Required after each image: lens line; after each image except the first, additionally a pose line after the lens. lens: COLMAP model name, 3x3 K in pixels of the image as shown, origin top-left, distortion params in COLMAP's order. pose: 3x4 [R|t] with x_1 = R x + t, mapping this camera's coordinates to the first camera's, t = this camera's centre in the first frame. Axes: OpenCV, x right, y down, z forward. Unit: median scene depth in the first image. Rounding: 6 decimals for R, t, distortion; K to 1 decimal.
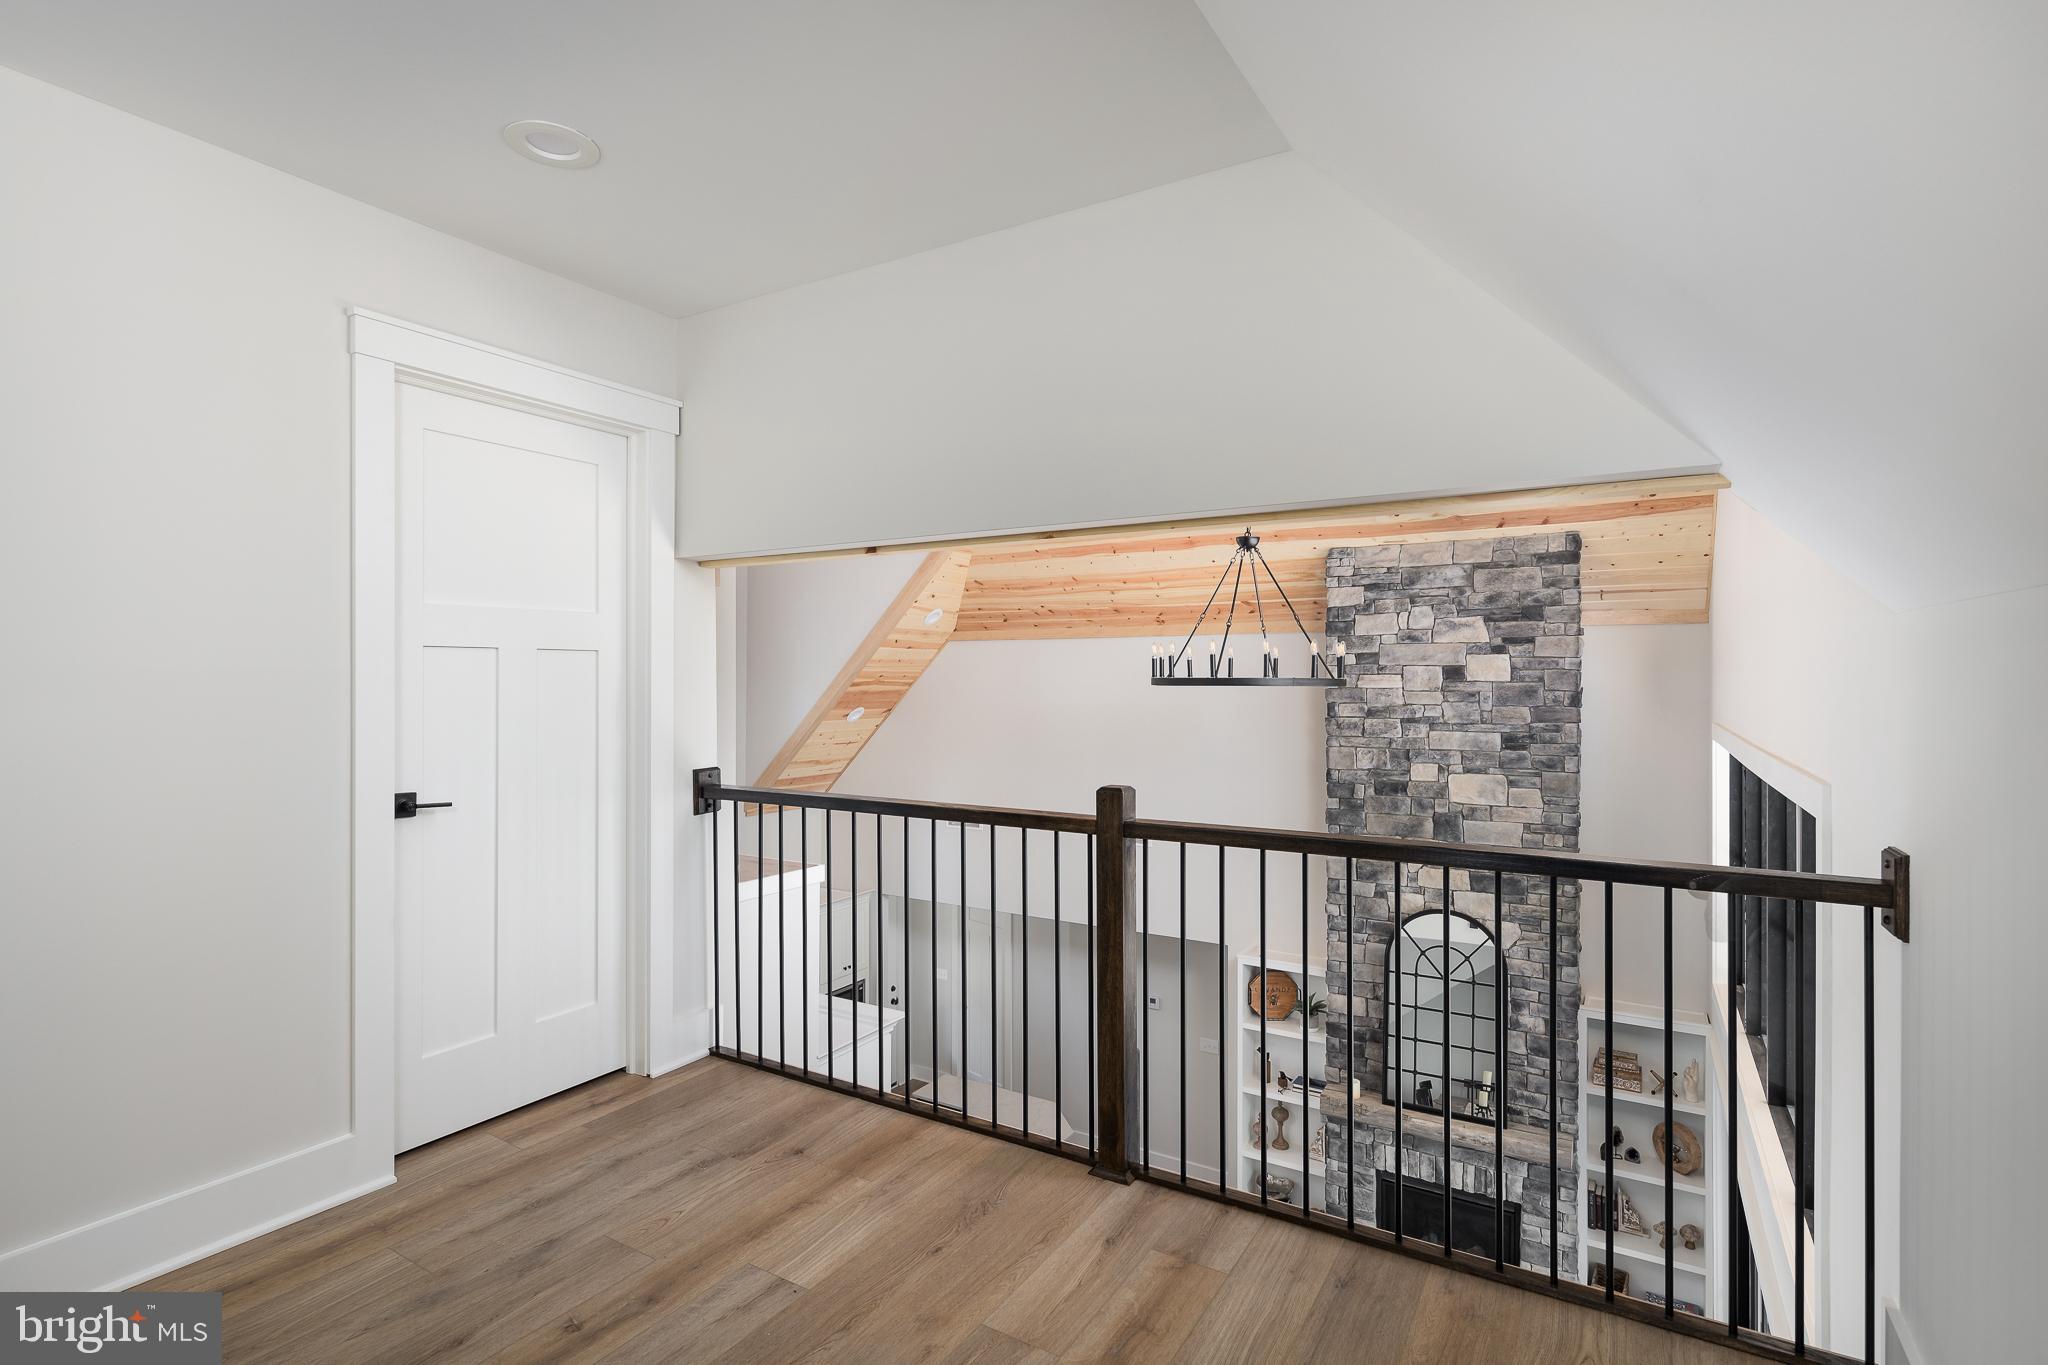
lens RADIAL K [[1008.3, 0, 1006.6], [0, 1008.3, 676.3], [0, 0, 1]] dist [0.003033, 0.000279]
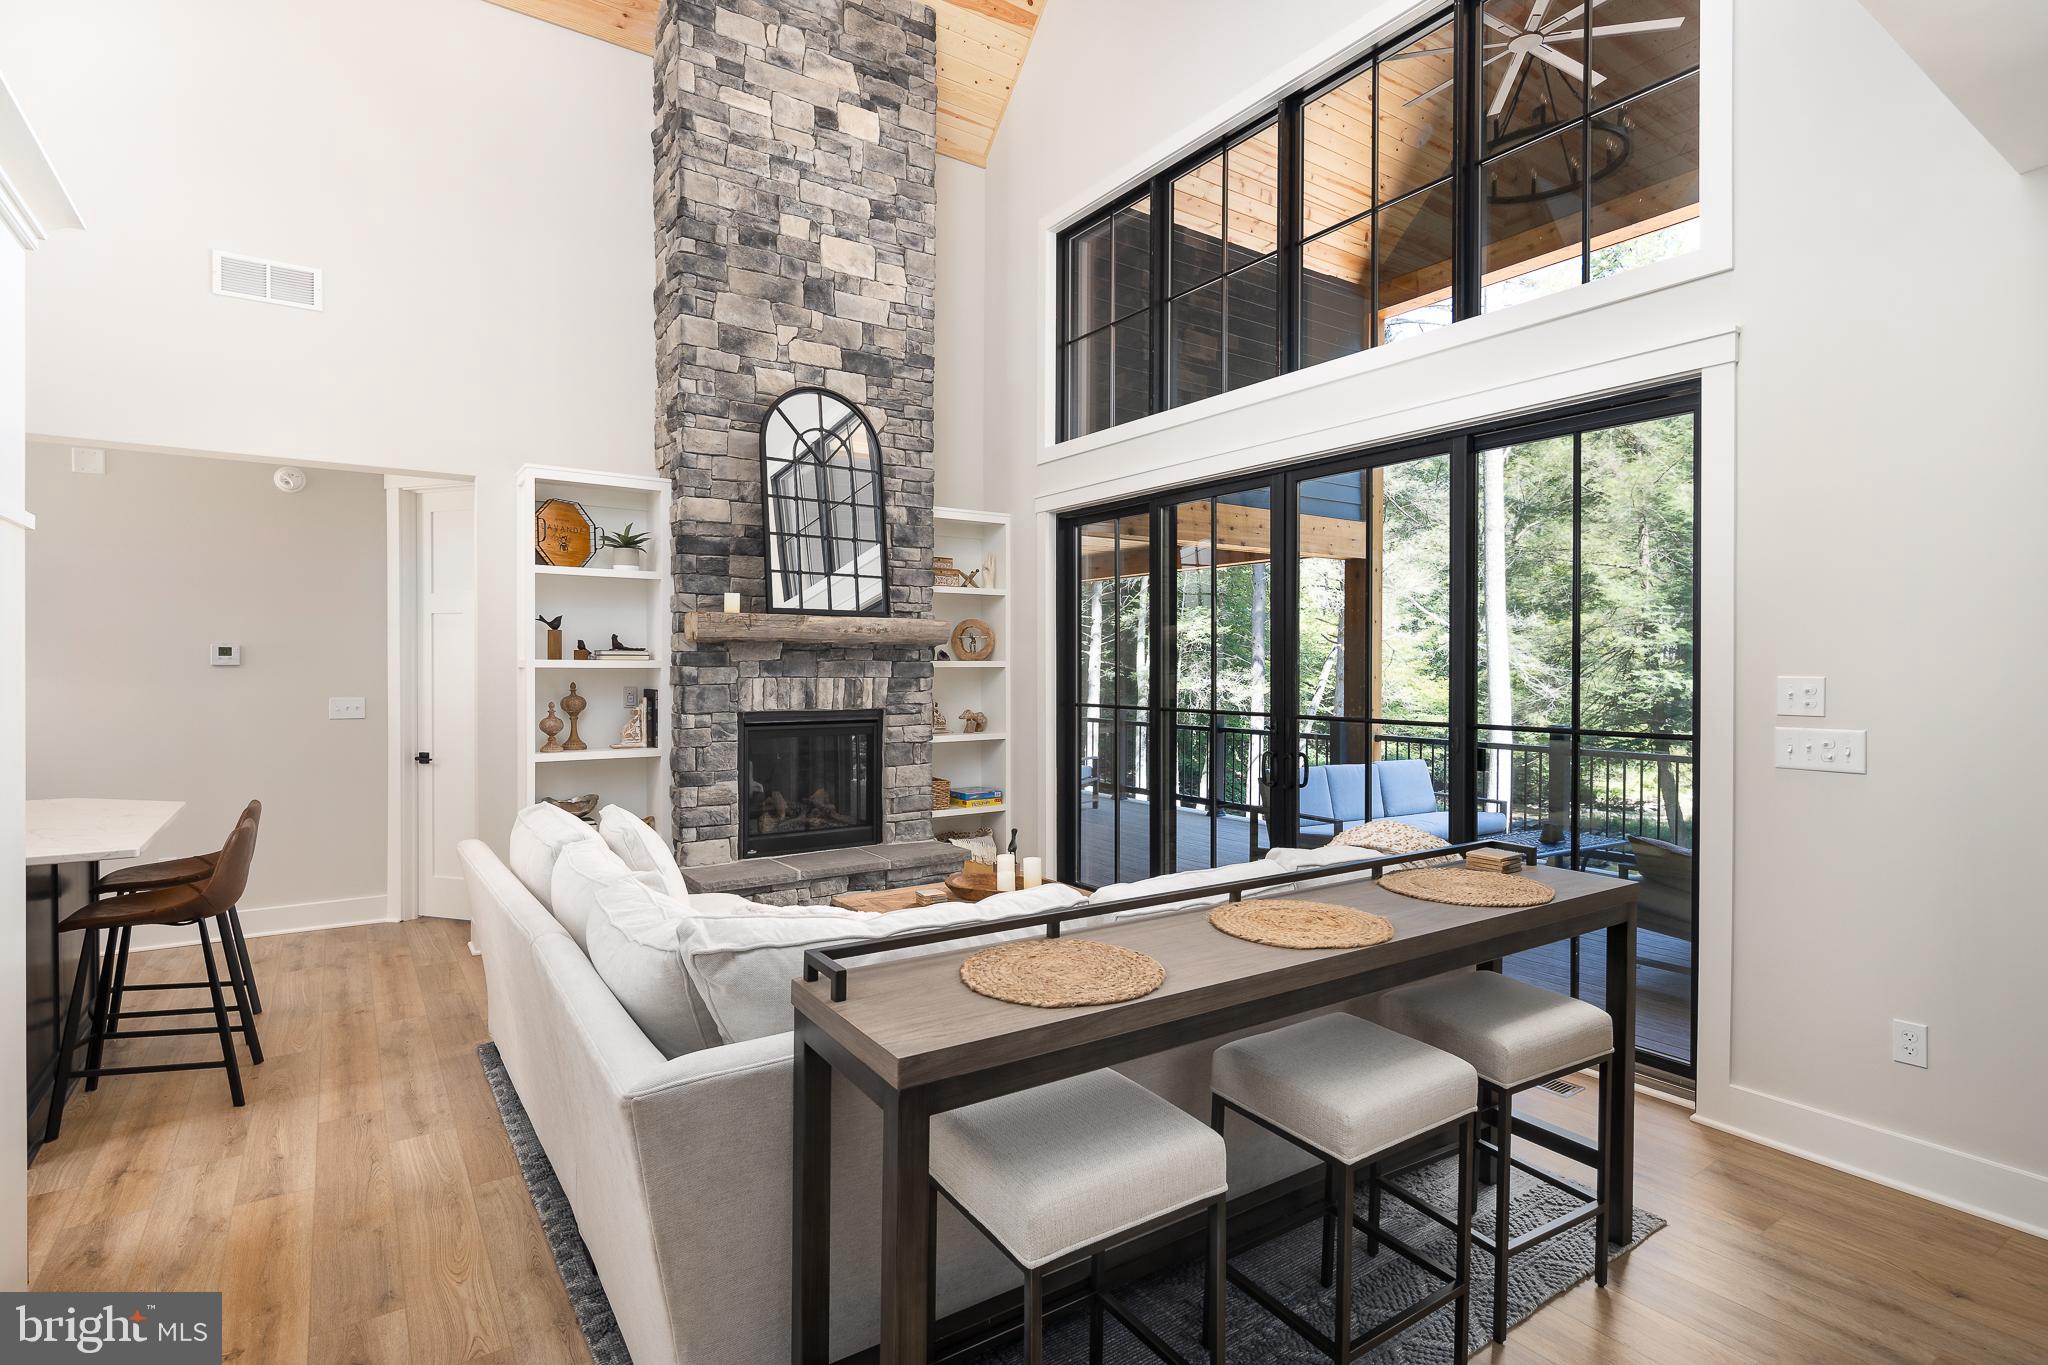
lens RADIAL K [[1019.5, 0, 1045.7], [0, 1019.5, 674.1], [0, 0, 1]] dist [0.003369, 0.000521]
pose [[0.389130, -0.011649, 0.921109, -0.296566], [-0.003767, 0.999892, 0.014236, 0.458574], [-0.921175, -0.009009, 0.389044, 0.473548]]
